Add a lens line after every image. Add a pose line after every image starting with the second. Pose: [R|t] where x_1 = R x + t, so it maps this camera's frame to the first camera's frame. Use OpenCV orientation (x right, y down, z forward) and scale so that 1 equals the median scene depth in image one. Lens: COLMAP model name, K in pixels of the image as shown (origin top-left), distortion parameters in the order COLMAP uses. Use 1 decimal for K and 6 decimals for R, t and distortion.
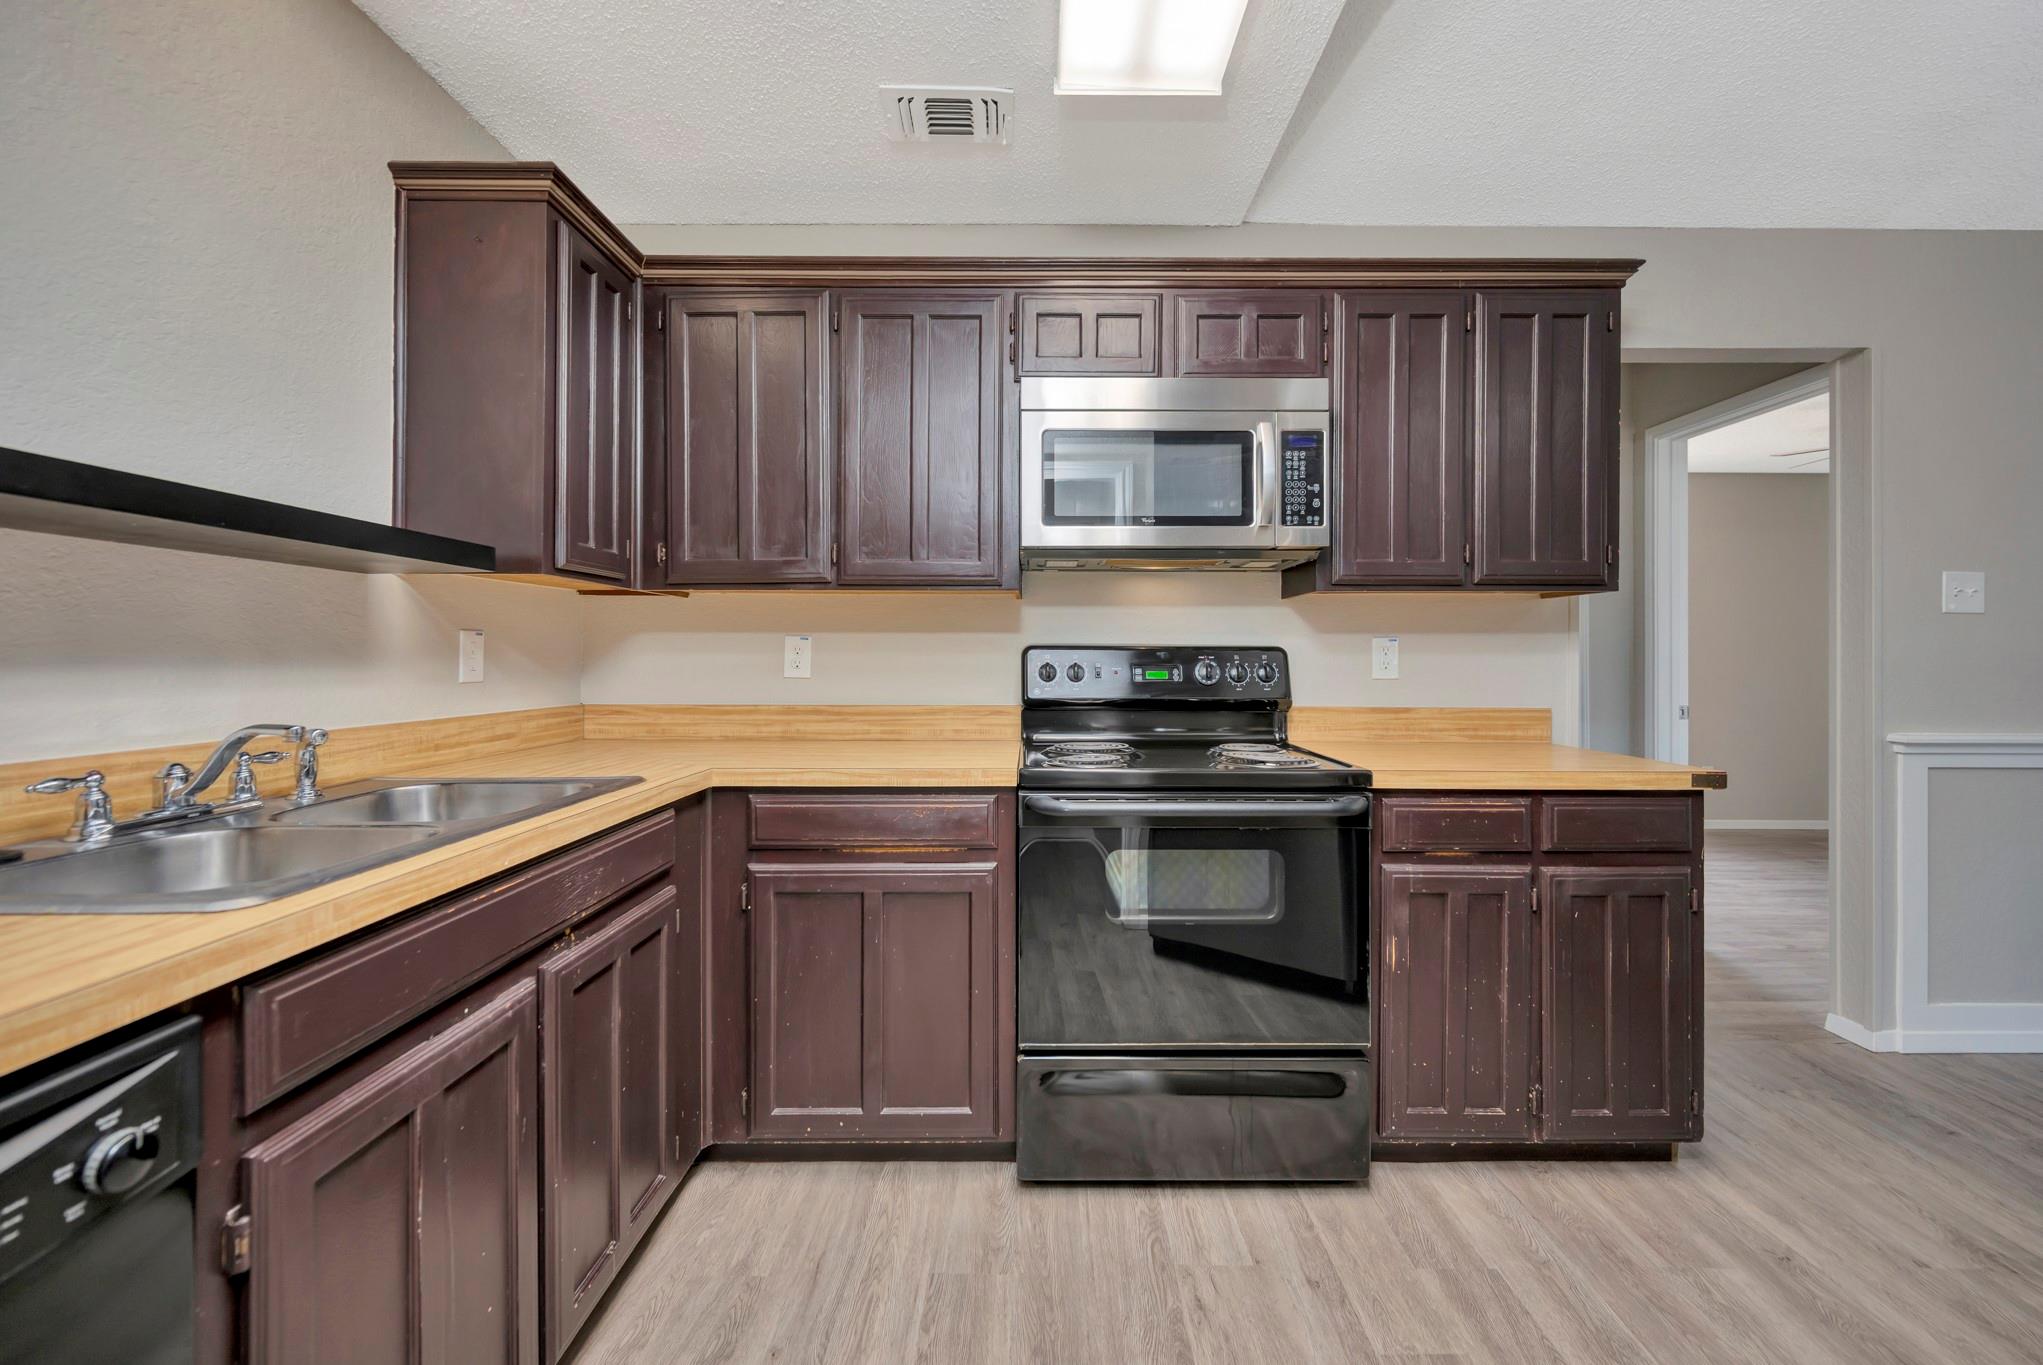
lens RADIAL K [[808.3, 0, 1037.3], [0, 808.3, 662.0], [0, 0, 1]] dist [-0.004053, 0.000352]
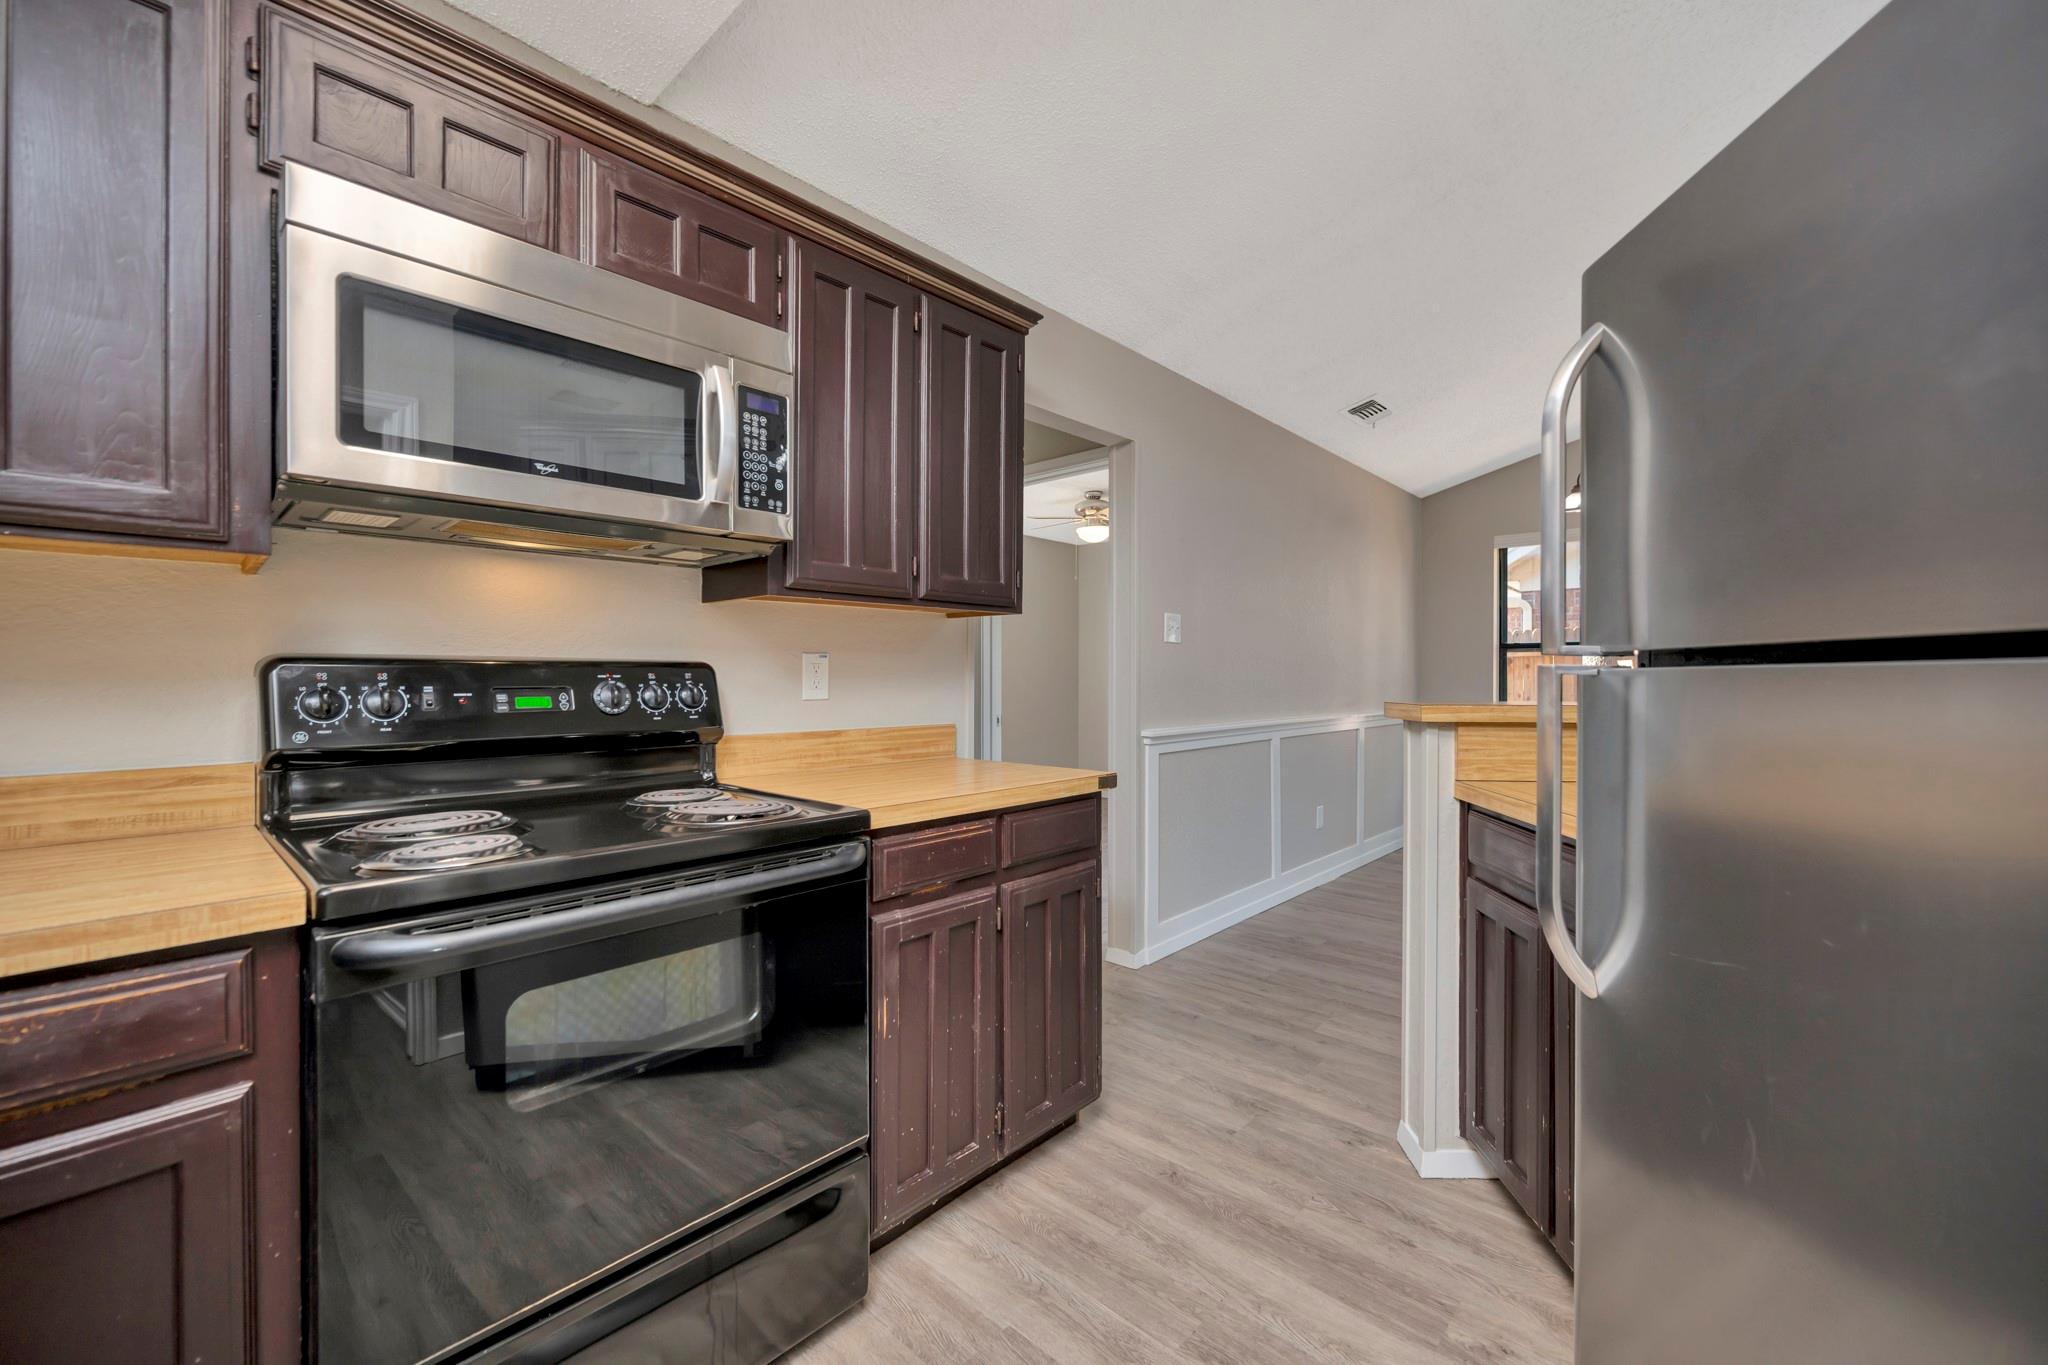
lens RADIAL K [[810.3, 0, 1030.0], [0, 810.3, 678.7], [0, 0, 1]] dist [-0.004053, 0.000352]
pose [[0.677743, -0.006347, 0.735271, -0.078608], [0.006681, 0.999975, 0.002474, -0.003227], [-0.735268, 0.003236, 0.677768, 0.259254]]
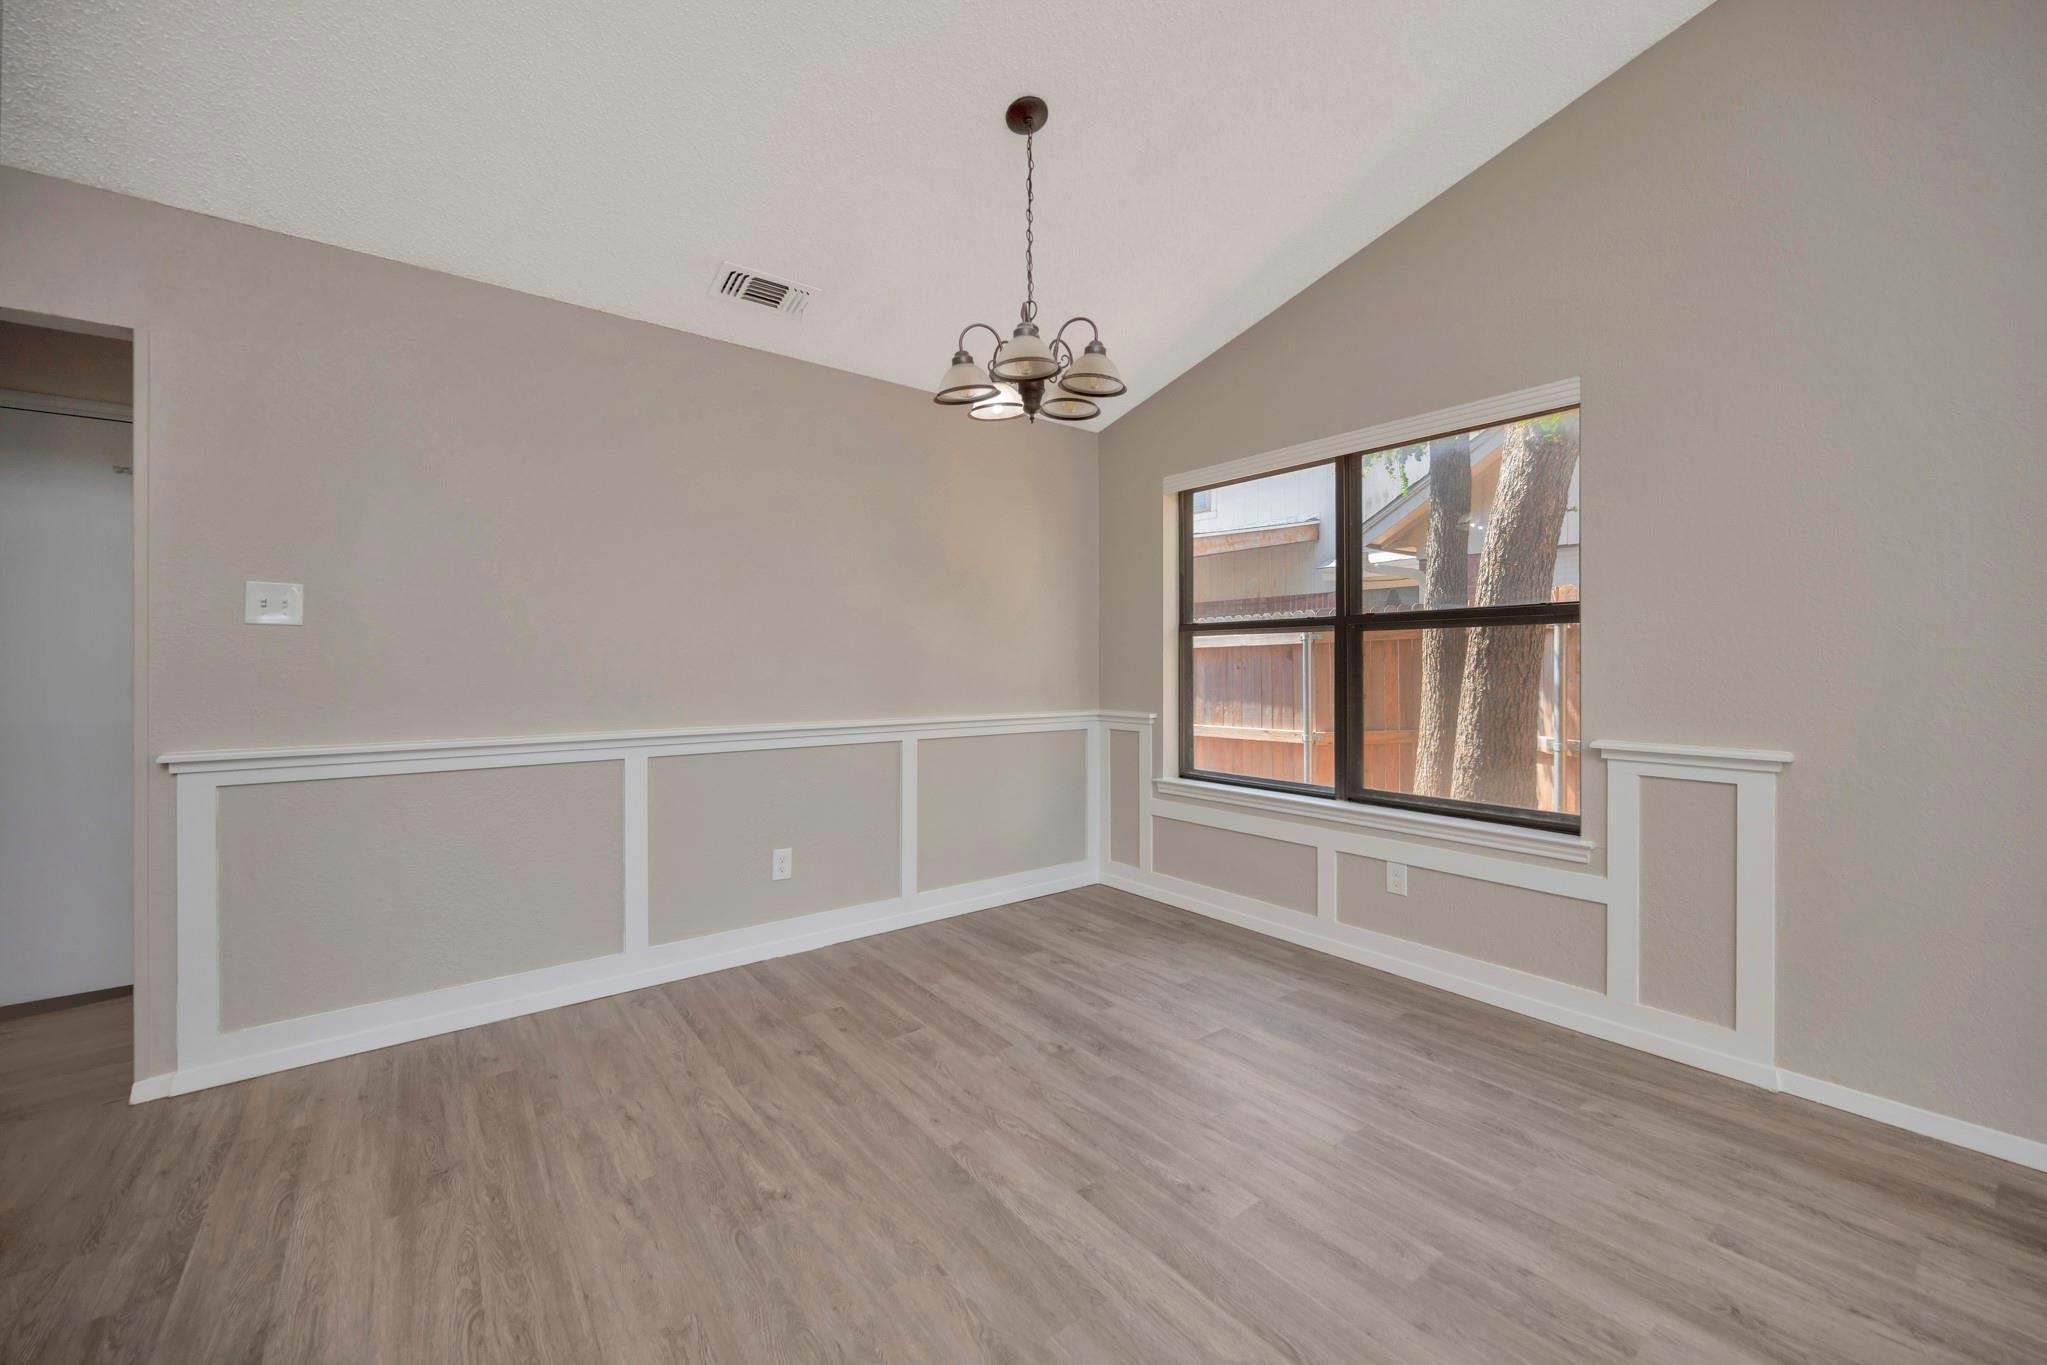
lens RADIAL K [[809.9, 0, 1034.8], [0, 809.9, 667.6], [0, 0, 1]] dist [-0.004053, 0.000352]
pose [[0.779202, -0.007589, 0.626727, 1.516607], [0.007798, 0.999967, 0.002413, -0.004345], [-0.626725, 0.003008, 0.779235, -0.411485]]
